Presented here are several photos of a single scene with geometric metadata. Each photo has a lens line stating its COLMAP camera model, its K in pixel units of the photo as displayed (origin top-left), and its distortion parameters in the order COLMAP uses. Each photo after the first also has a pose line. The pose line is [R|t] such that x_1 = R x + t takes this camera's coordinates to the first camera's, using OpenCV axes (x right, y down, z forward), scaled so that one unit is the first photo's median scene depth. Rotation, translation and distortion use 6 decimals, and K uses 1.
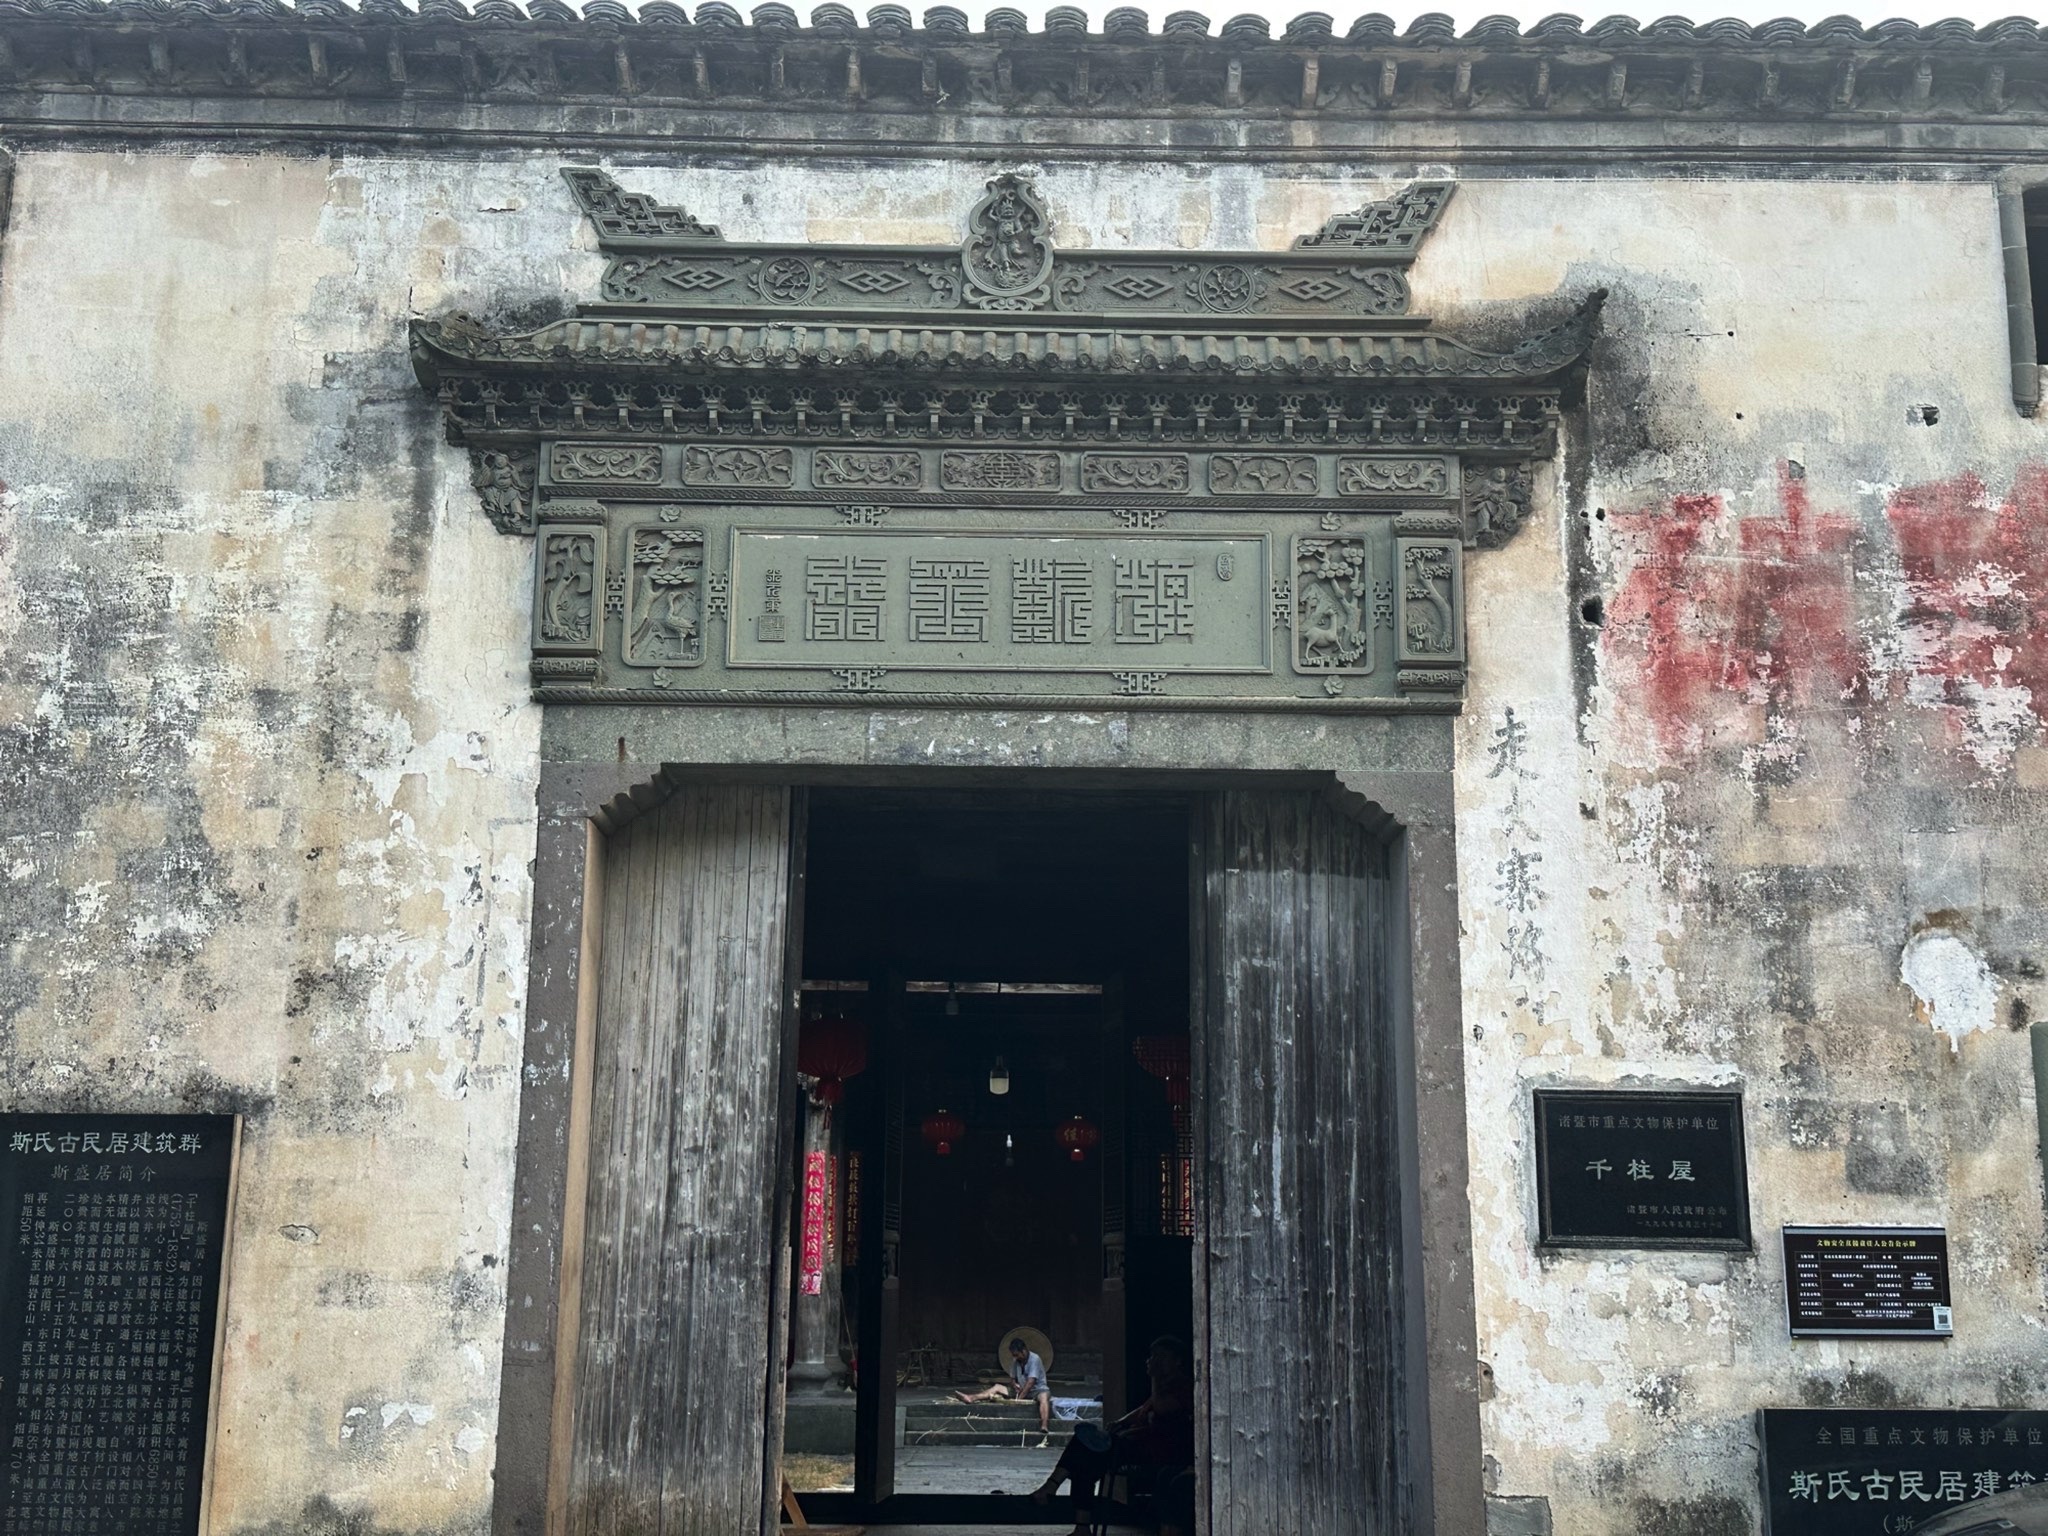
lens RADIAL K [[2335.4, 0, 1024.0], [0, 2335.4, 768.0], [0, 0, 1]] dist [0.214559, -0.500049]
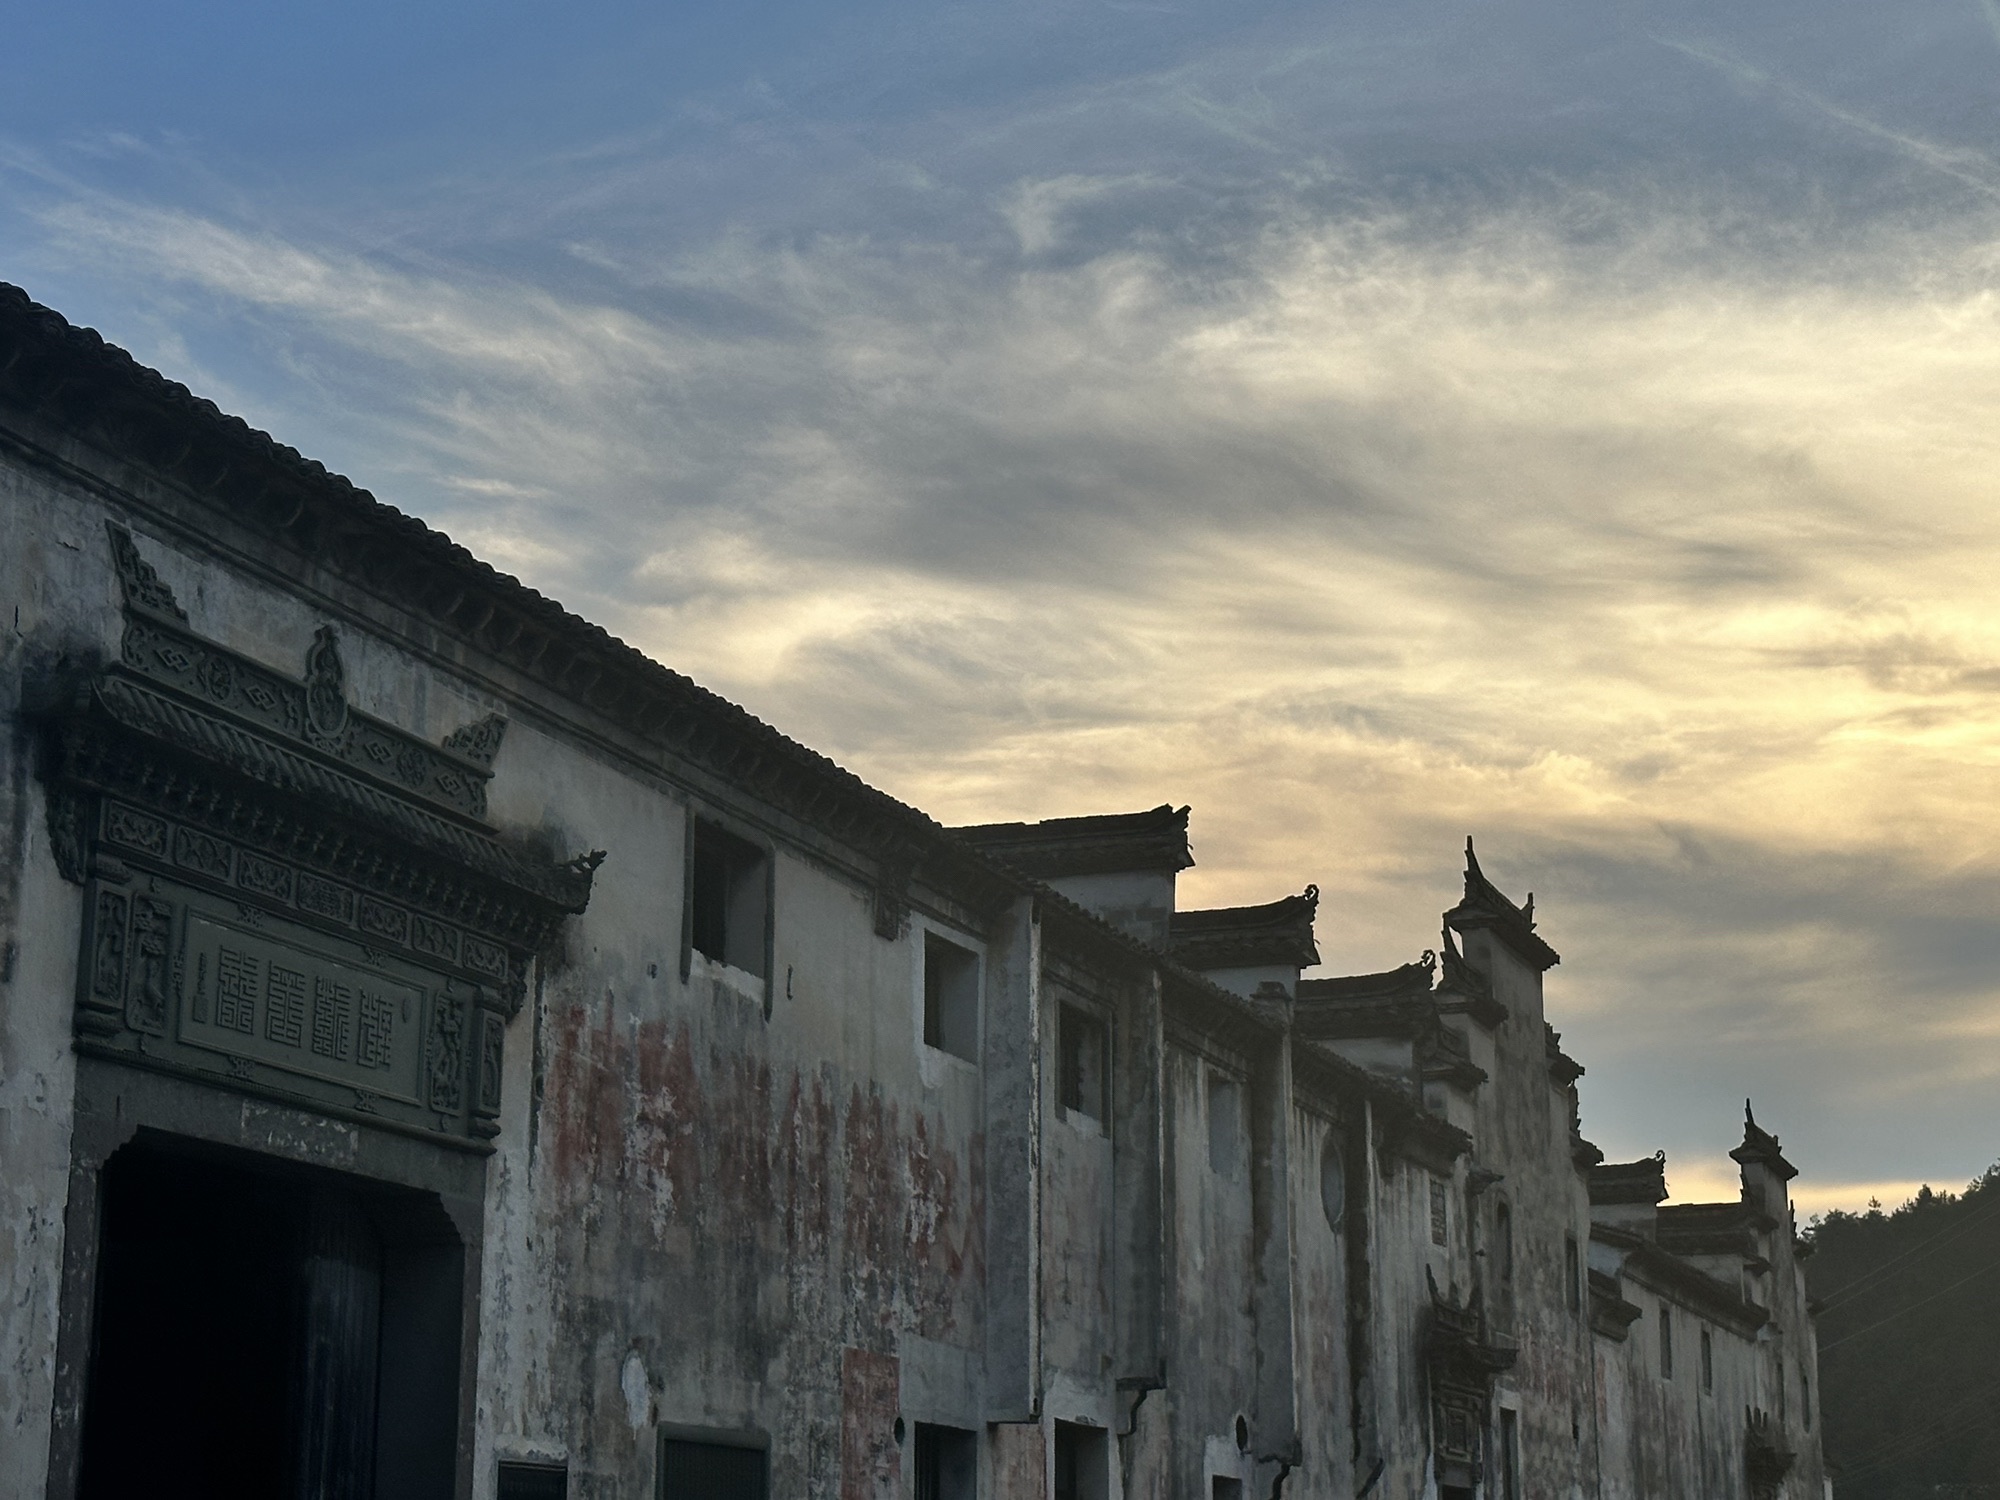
lens RADIAL K [[3657.0, 0, 1000.0], [0, 3657.0, 750.0], [0, 0, 1]] dist [0.177074, -0.064111]
pose [[0.349556, 0.213192, 0.912337, -1.551655], [-0.210123, 0.966801, -0.145412, -0.004679], [-0.913049, -0.140873, 0.382748, 0.020342]]
